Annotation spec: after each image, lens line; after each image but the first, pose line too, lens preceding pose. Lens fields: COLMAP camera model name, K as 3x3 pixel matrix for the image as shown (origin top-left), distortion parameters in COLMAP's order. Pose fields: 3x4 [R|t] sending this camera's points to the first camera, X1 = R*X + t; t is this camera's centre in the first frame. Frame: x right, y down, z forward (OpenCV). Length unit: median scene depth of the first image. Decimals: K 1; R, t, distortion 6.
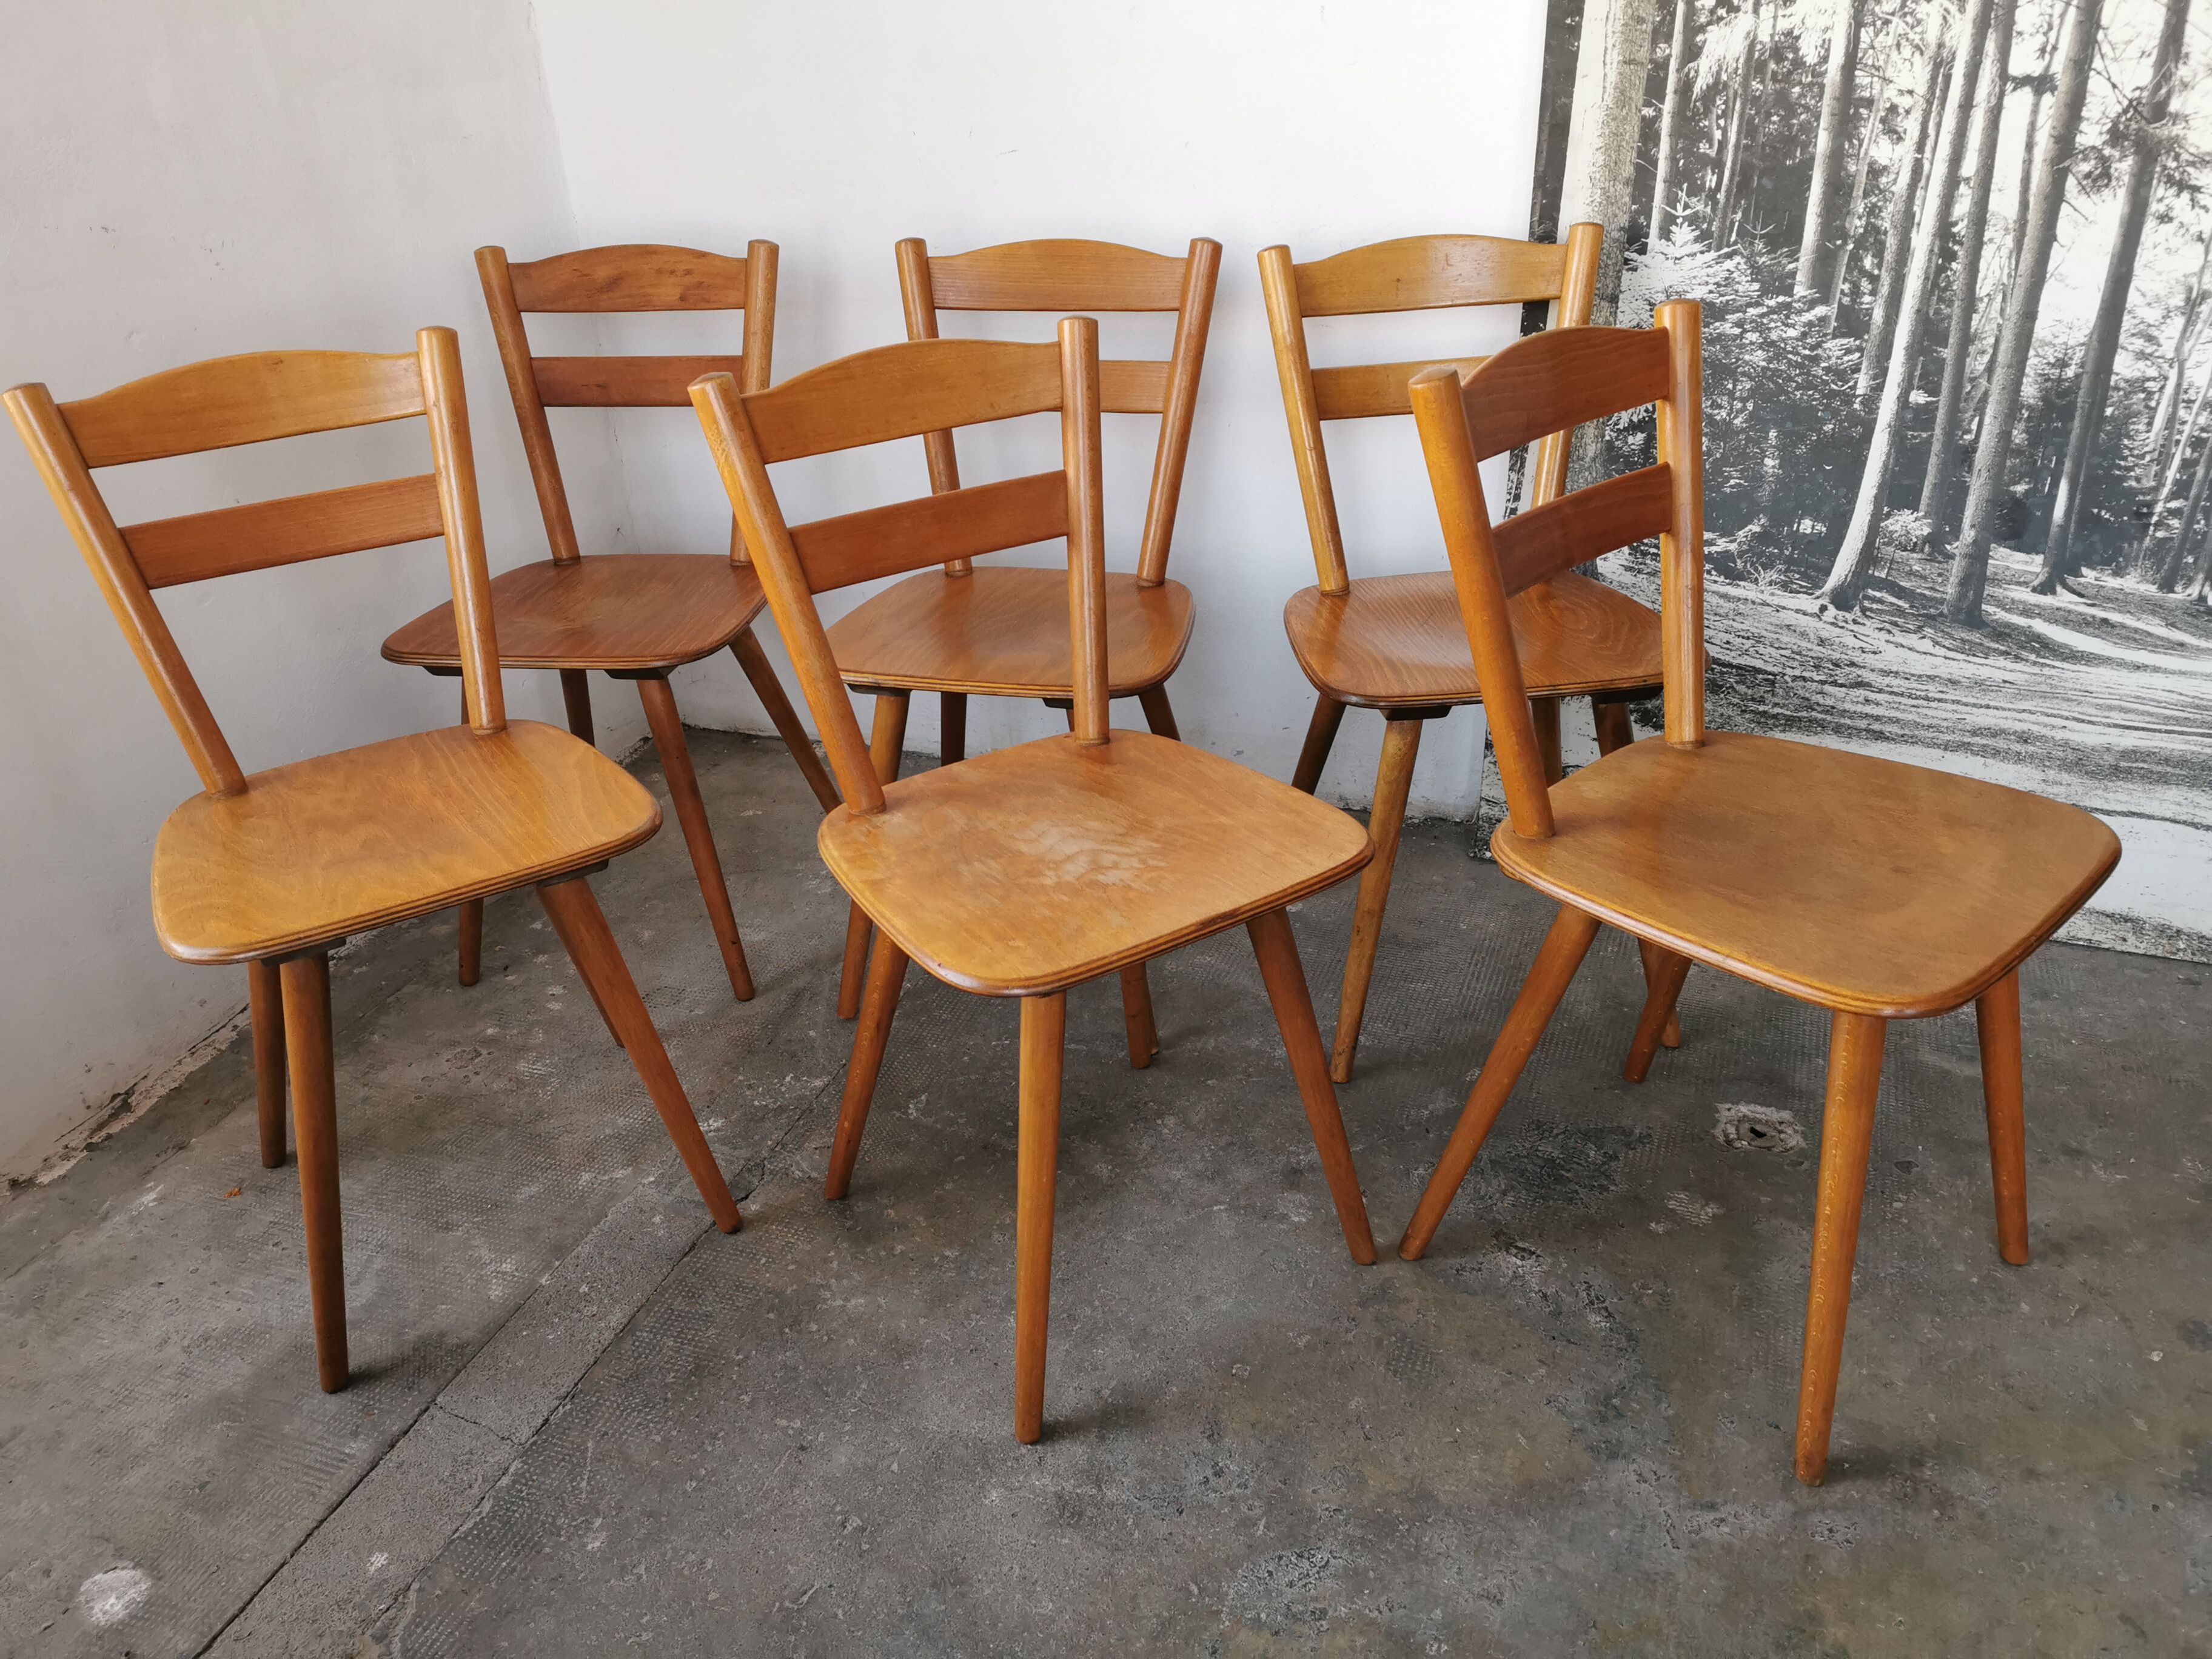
lens RADIAL K [[1692.7, 0, 1102.9], [0, 1692.7, 834.3], [0, 0, 1]] dist [0.128533, -0.201301]
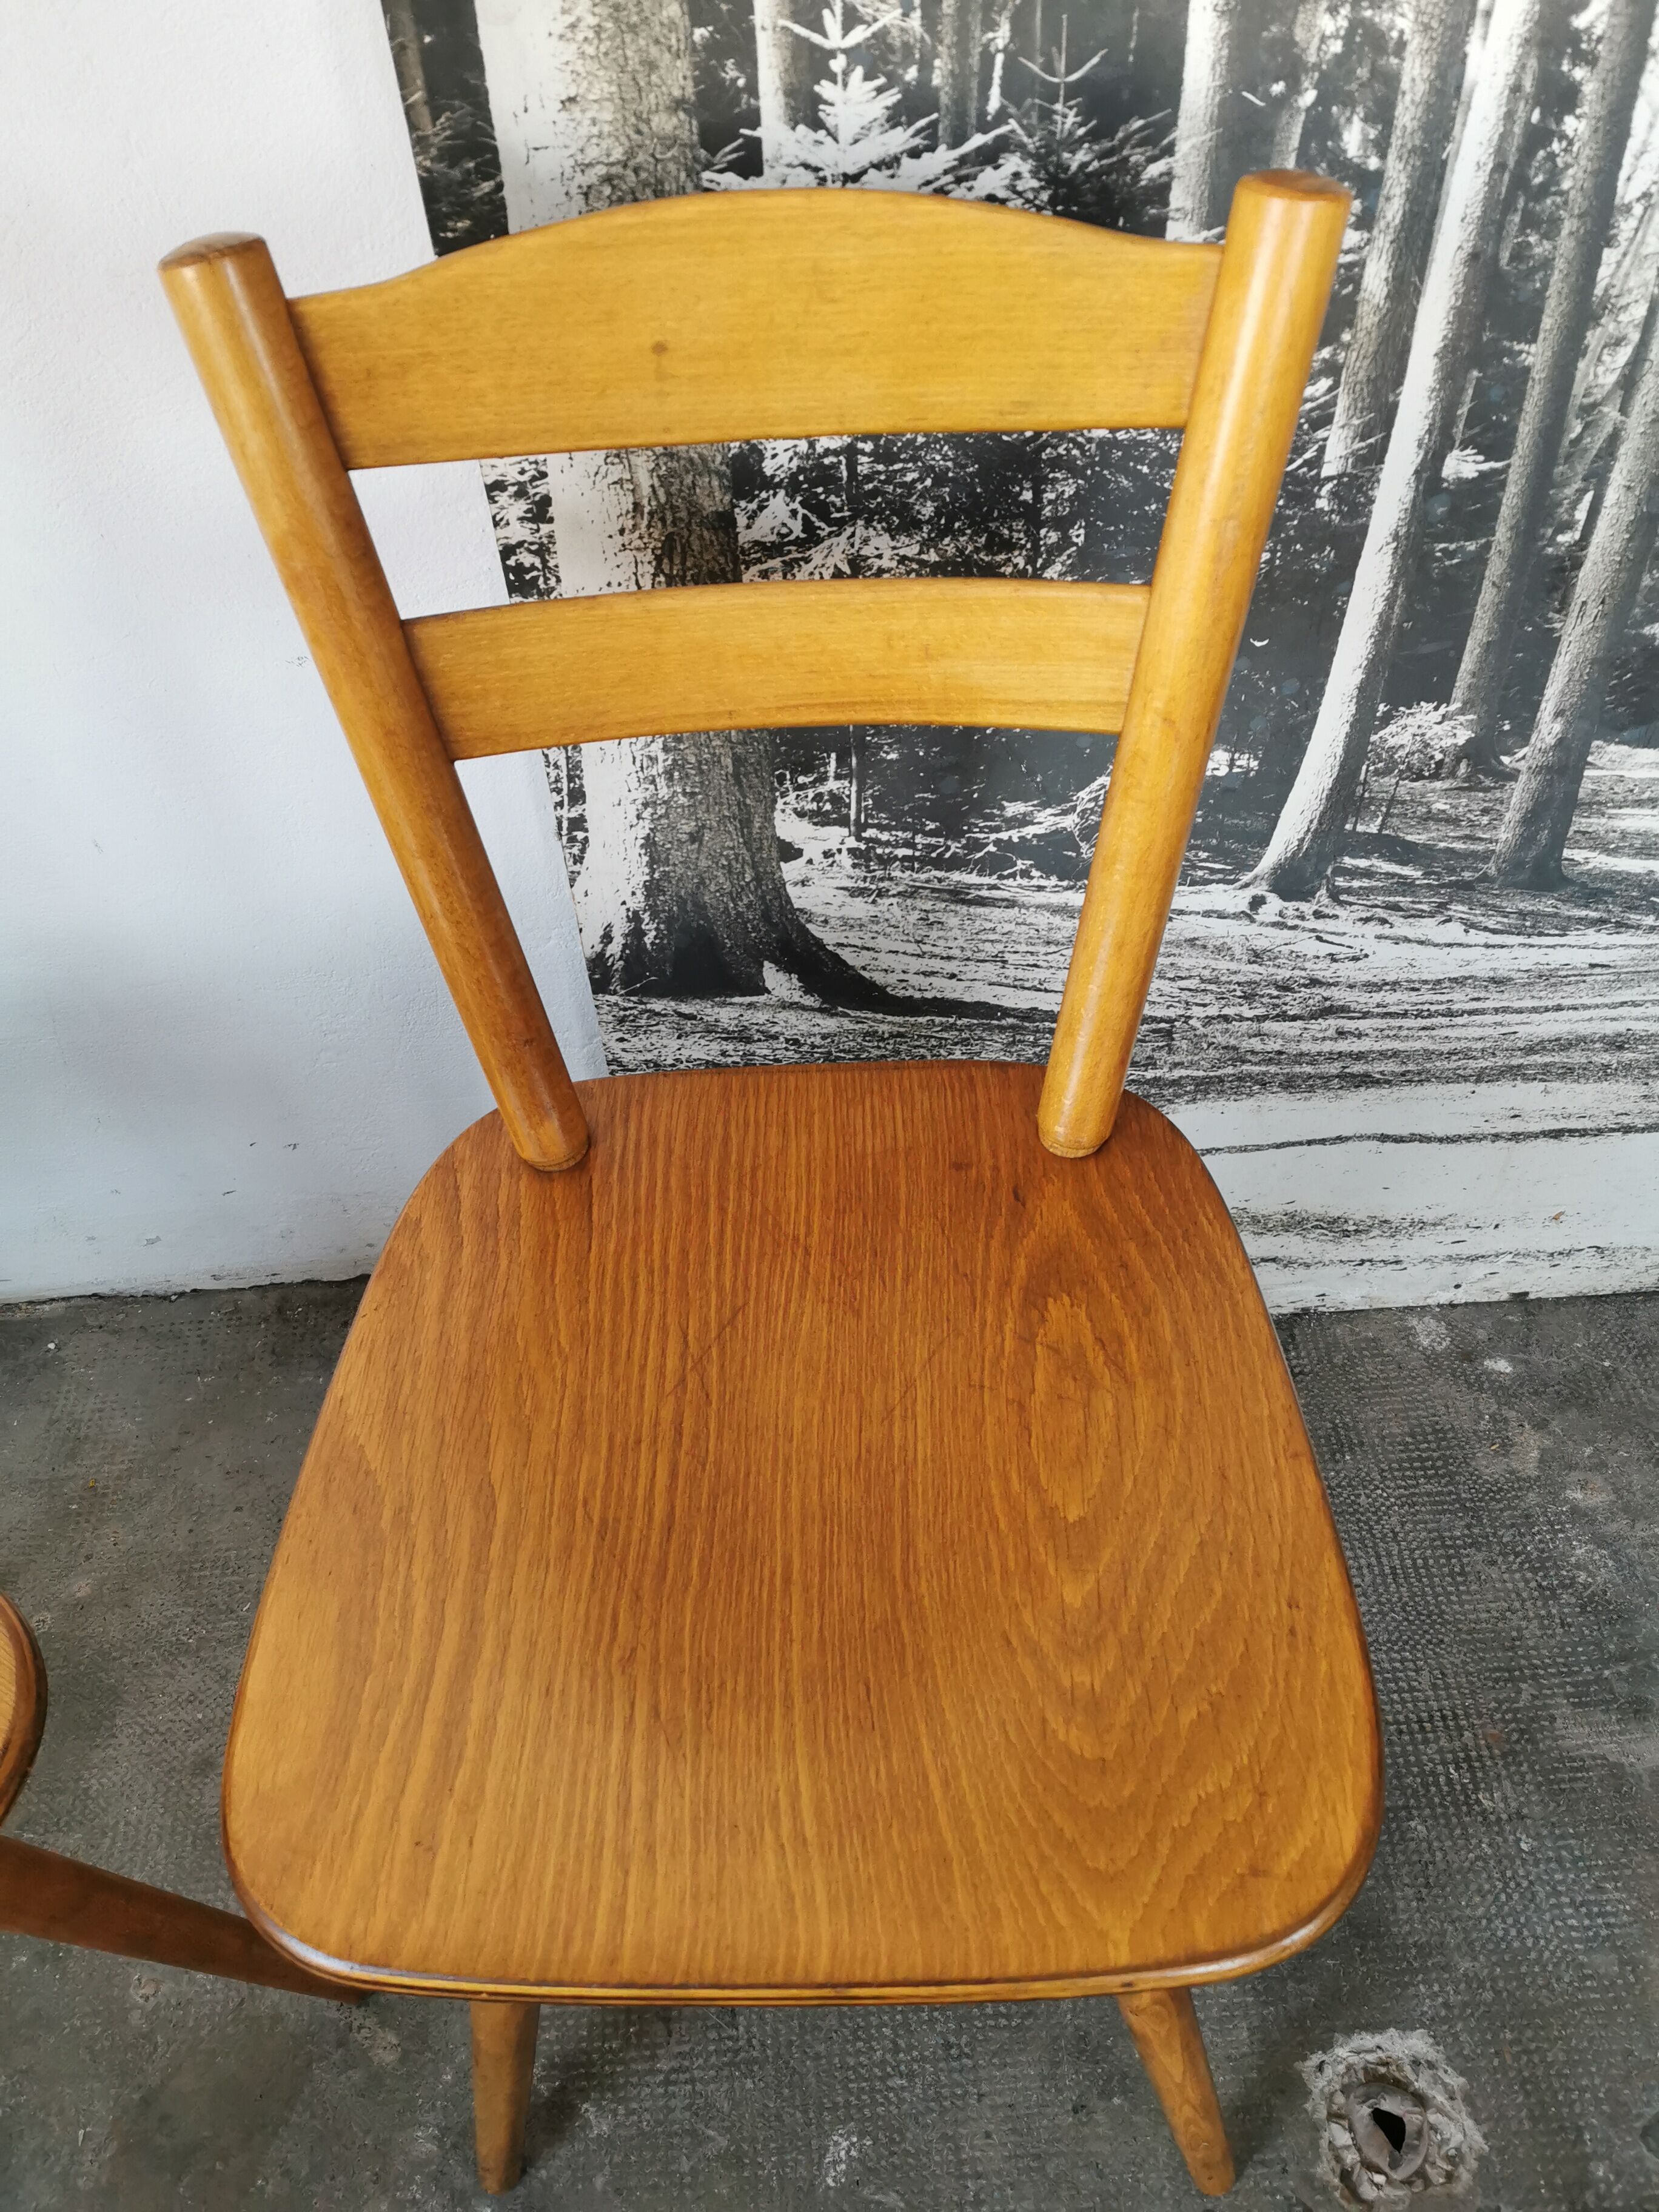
lens RADIAL K [[1709.1, 0, 822.8], [0, 1709.1, 1097.8], [0, 0, 1]] dist [0.077027, -0.101790]
pose [[0.906061, -0.330608, 0.264105, 0.179501], [0.208550, 0.891975, 0.401109, -0.317096], [-0.368185, -0.308350, 0.877132, 0.655165]]
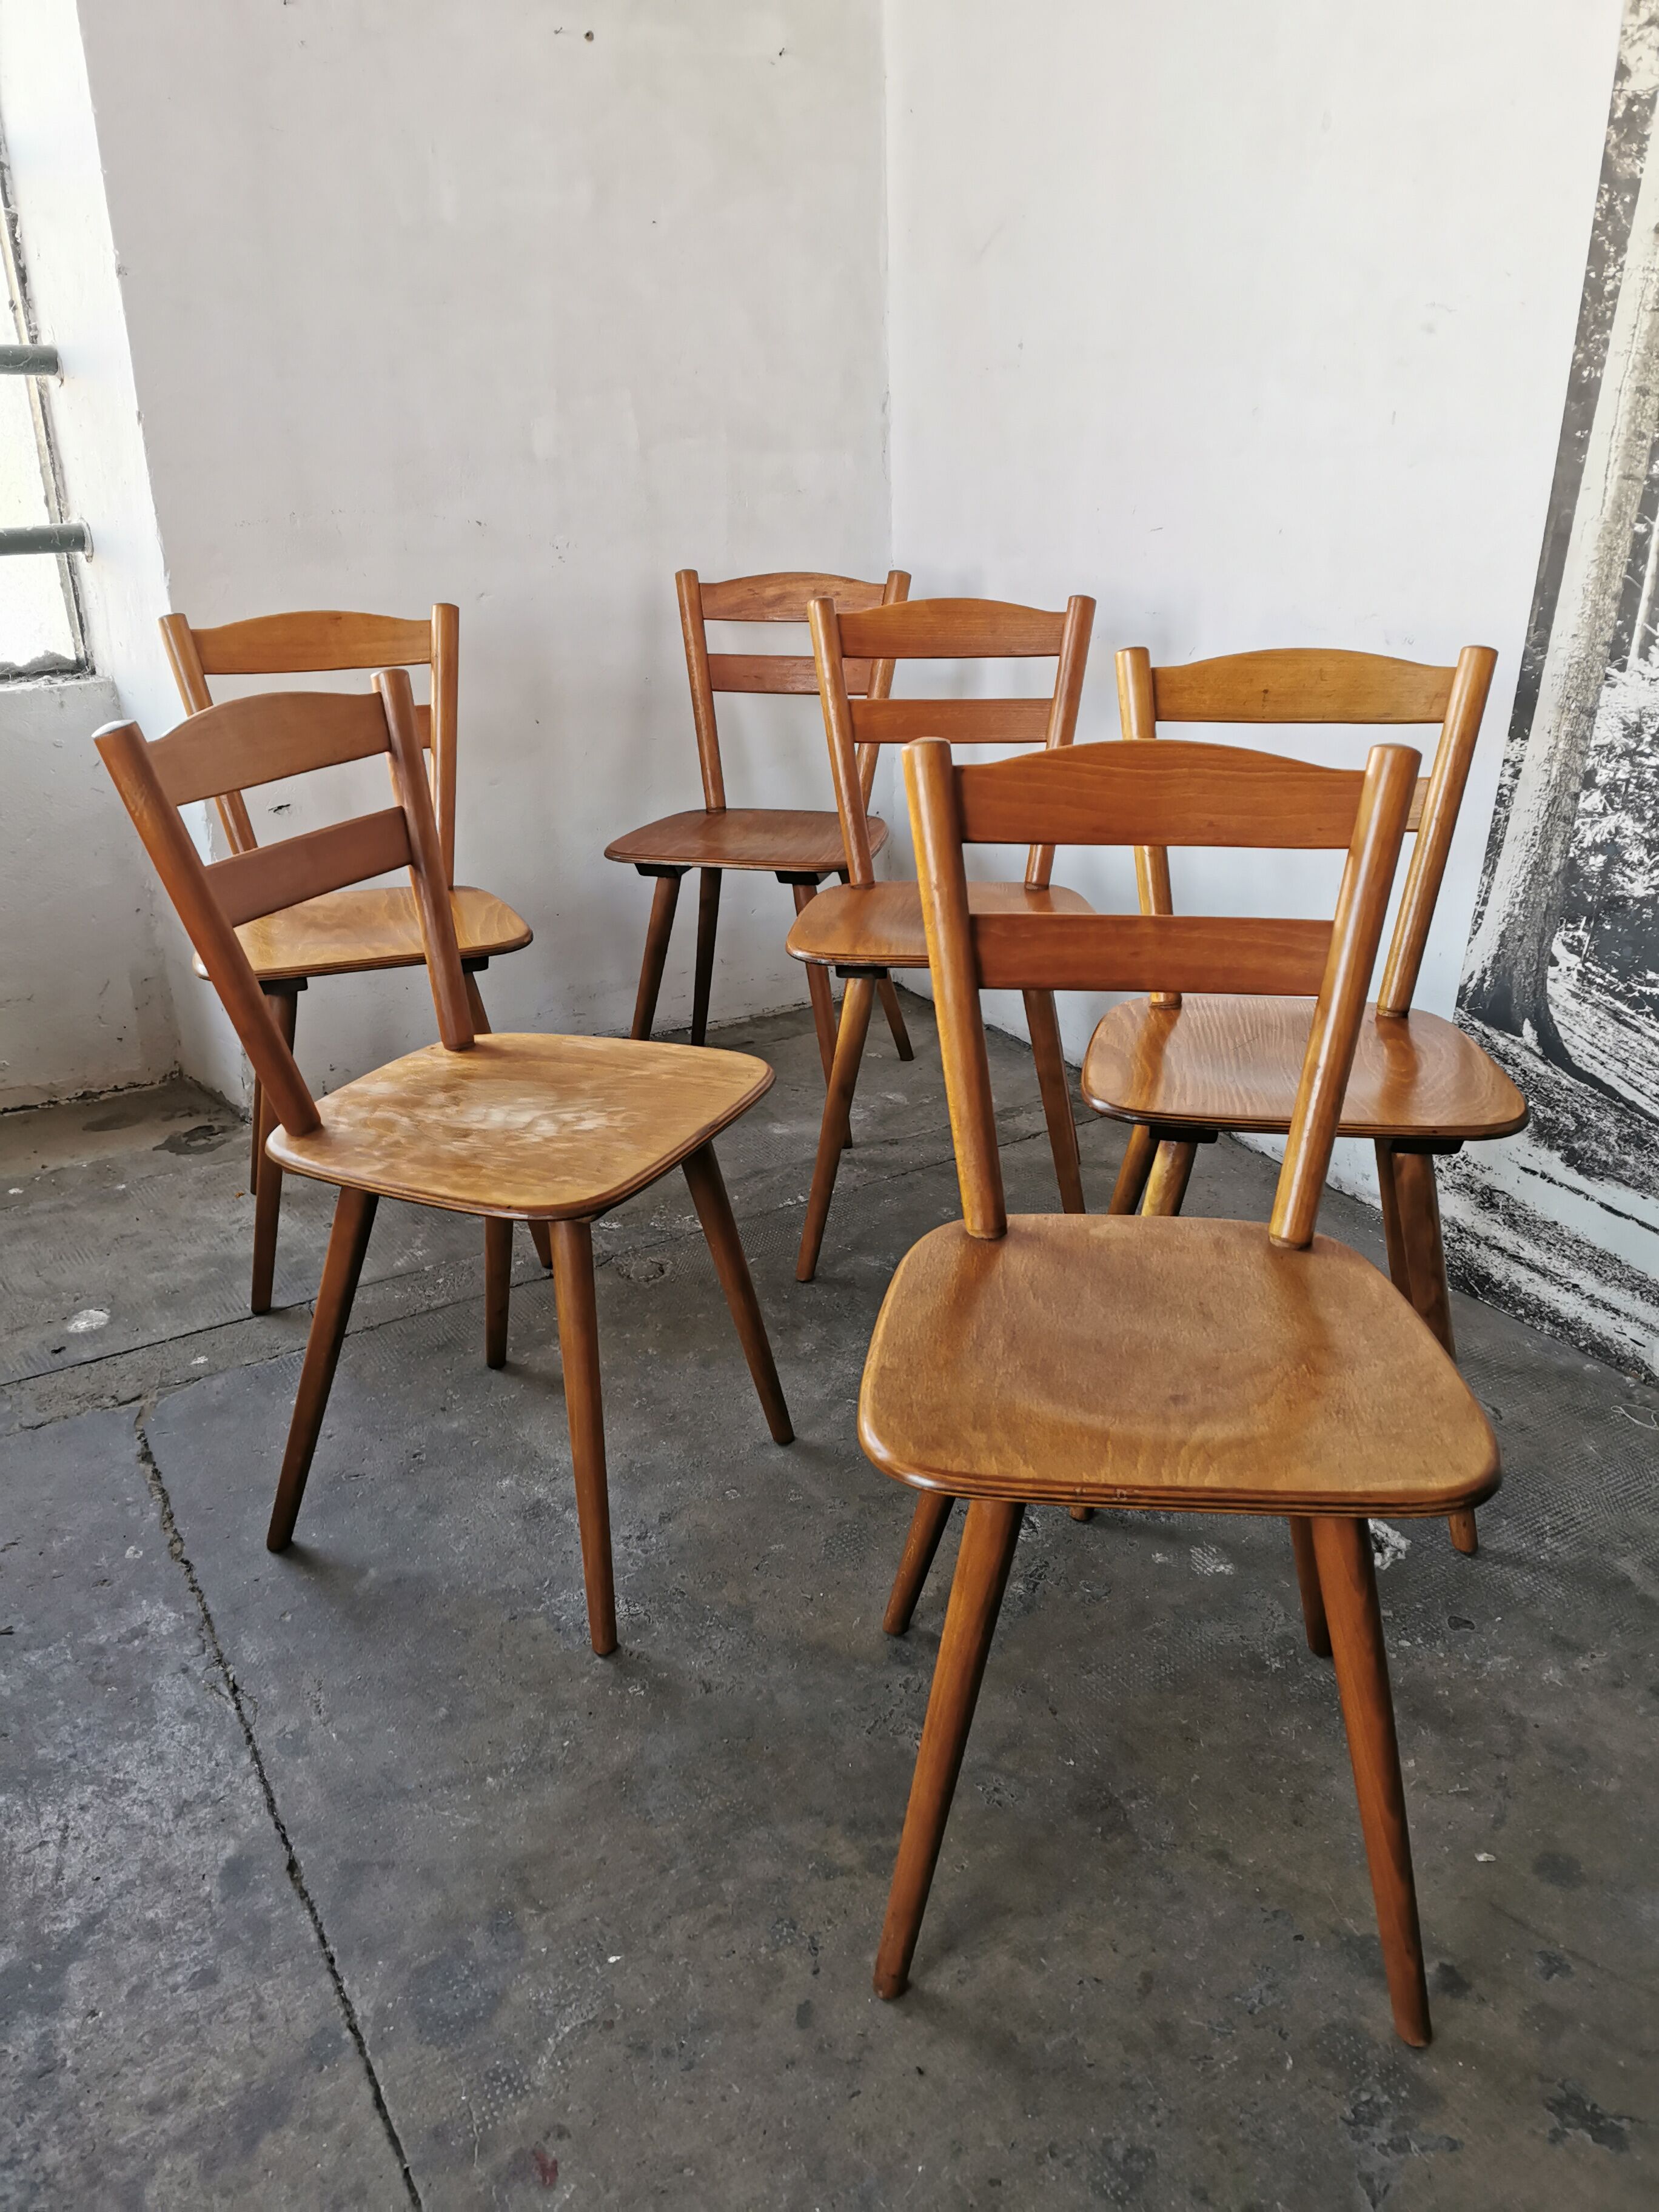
lens RADIAL K [[1692.7, 0, 827.9], [0, 1692.7, 1101.2], [0, 0, 1]] dist [0.128533, -0.201301]
pose [[0.794276, 0.260441, -0.548905, 0.568566], [-0.297607, 0.954430, 0.022209, 0.002817], [0.529675, 0.145718, 0.835590, -0.004479]]
